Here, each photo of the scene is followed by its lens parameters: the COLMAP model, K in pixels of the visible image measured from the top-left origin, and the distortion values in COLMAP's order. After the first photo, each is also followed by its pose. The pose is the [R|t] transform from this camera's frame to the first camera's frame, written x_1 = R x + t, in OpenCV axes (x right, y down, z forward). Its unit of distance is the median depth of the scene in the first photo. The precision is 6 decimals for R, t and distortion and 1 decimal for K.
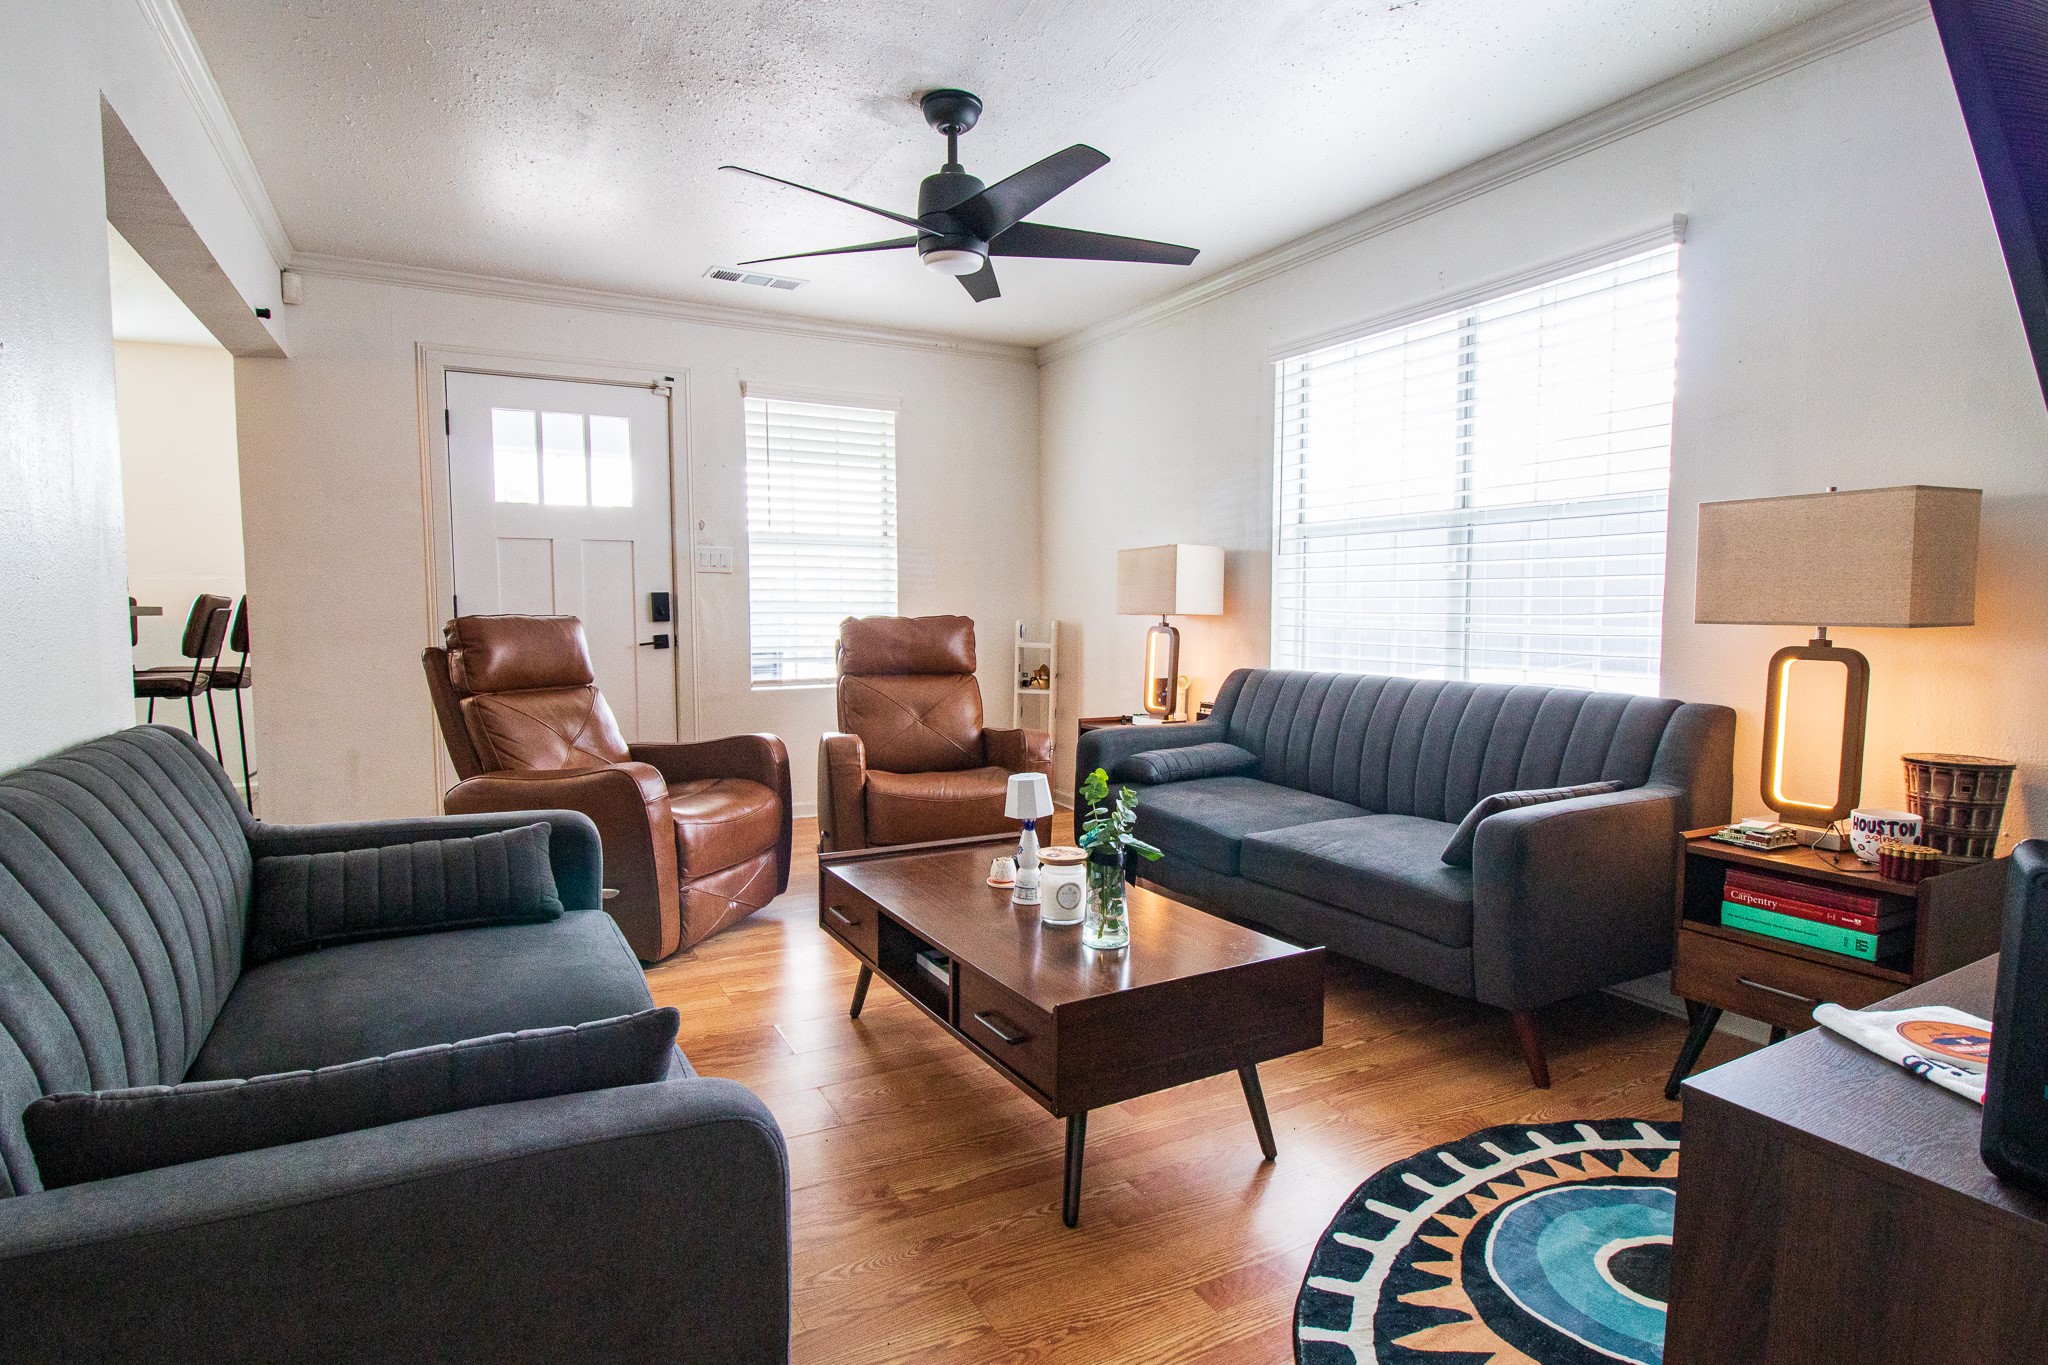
lens RADIAL K [[1051.2, 0, 1014.9], [0, 1051.2, 692.8], [0, 0, 1]] dist [0.001236, -0.004081]
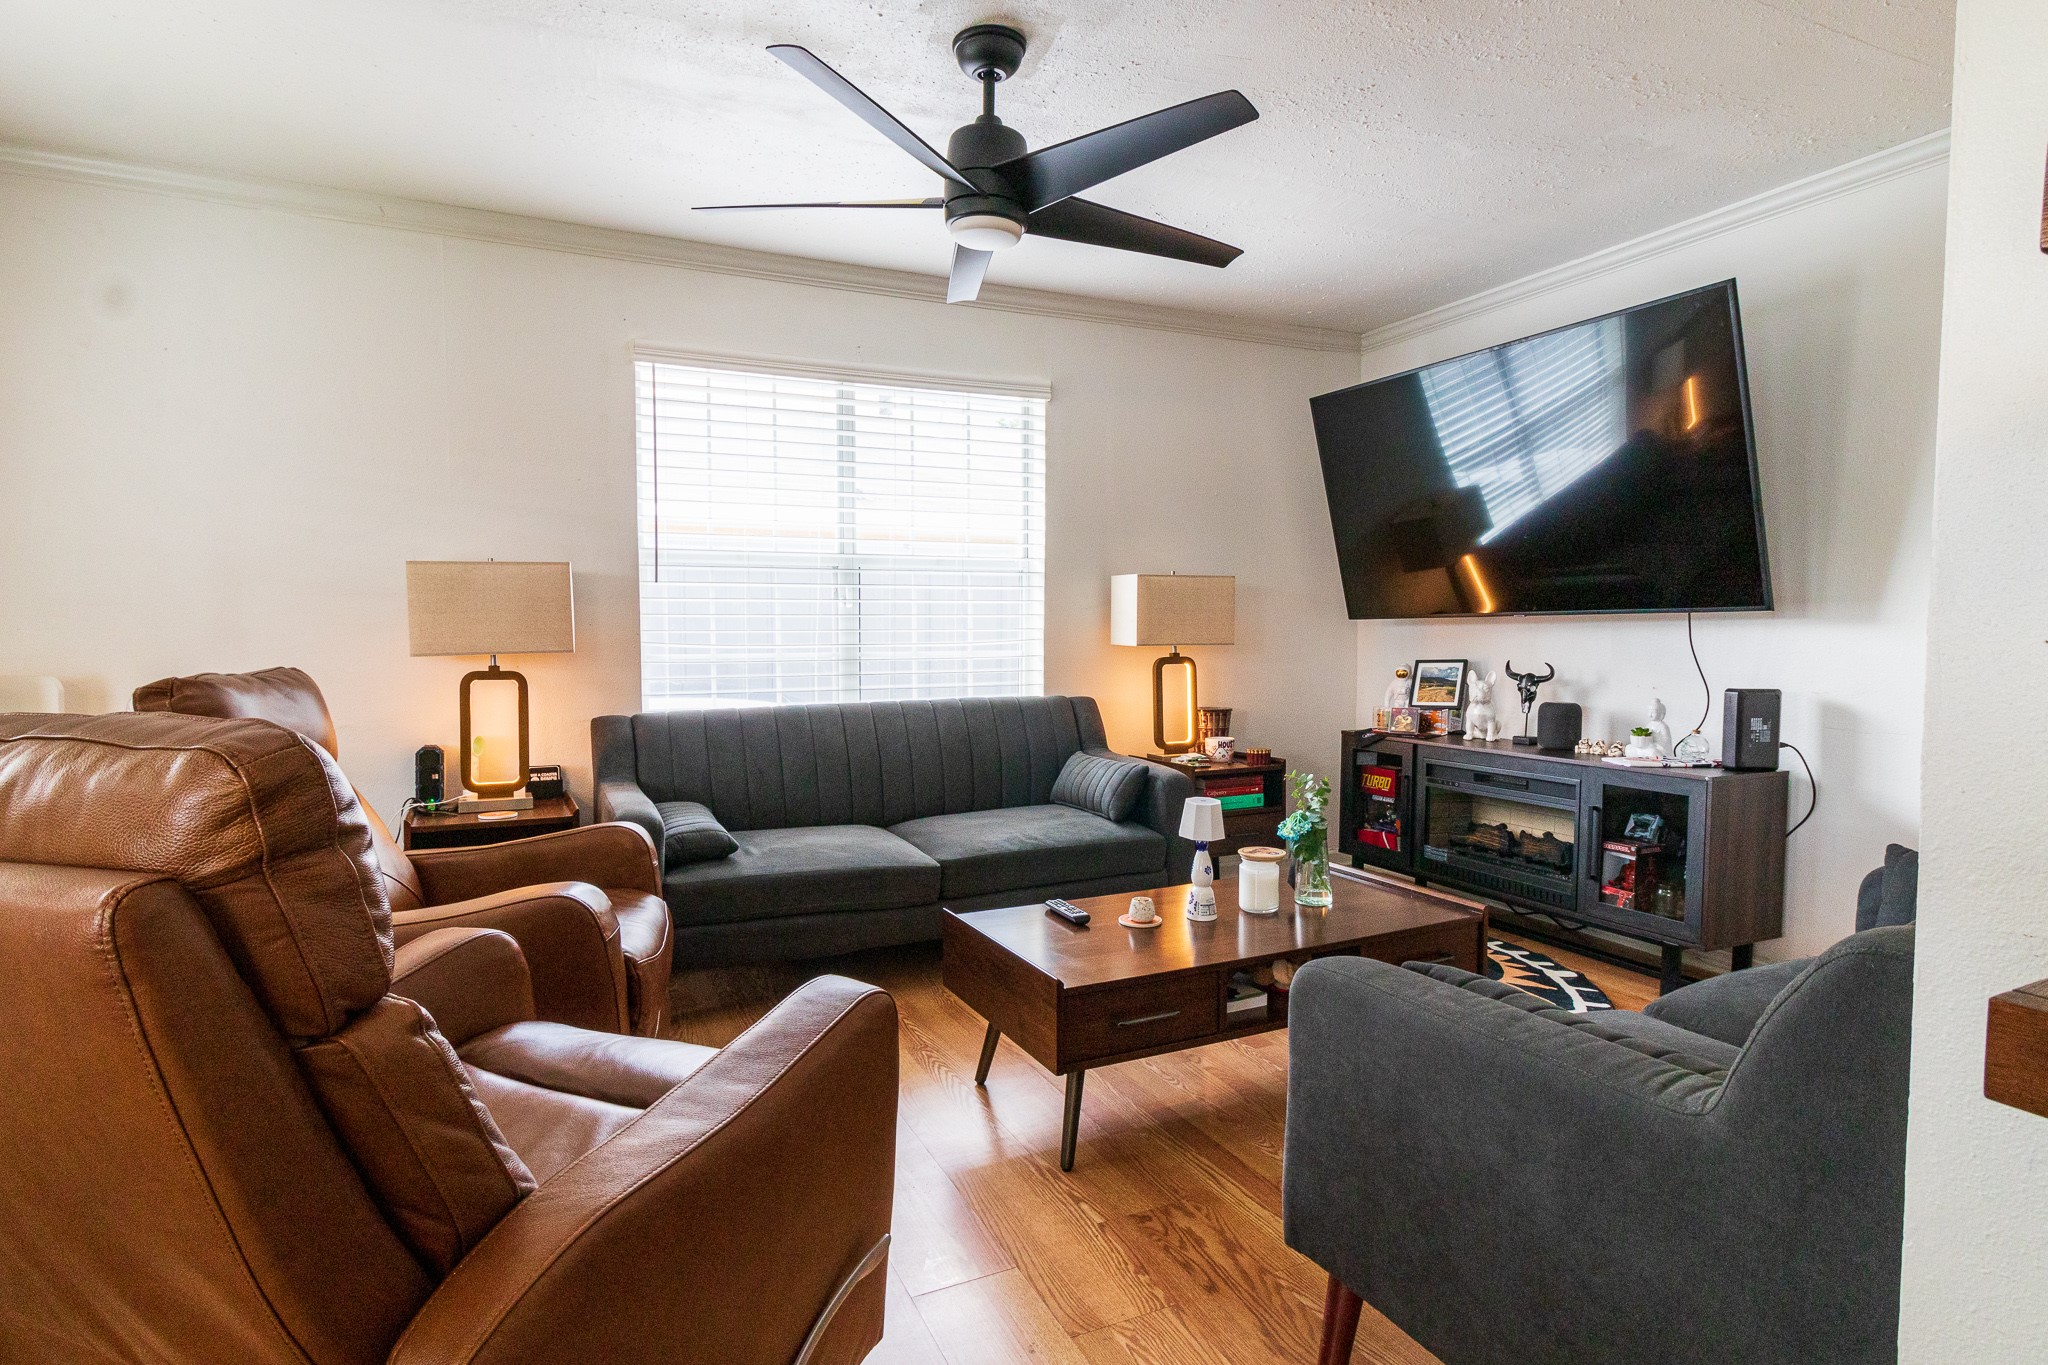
lens RADIAL K [[1051.2, 0, 1031.8], [0, 1051.2, 682.8], [0, 0, 1]] dist [0.001236, -0.004081]
pose [[0.050278, -0.052036, 0.997379, -0.706889], [0.088362, 0.994957, 0.047455, -0.069338], [-0.994819, 0.085744, 0.054622, 0.728975]]
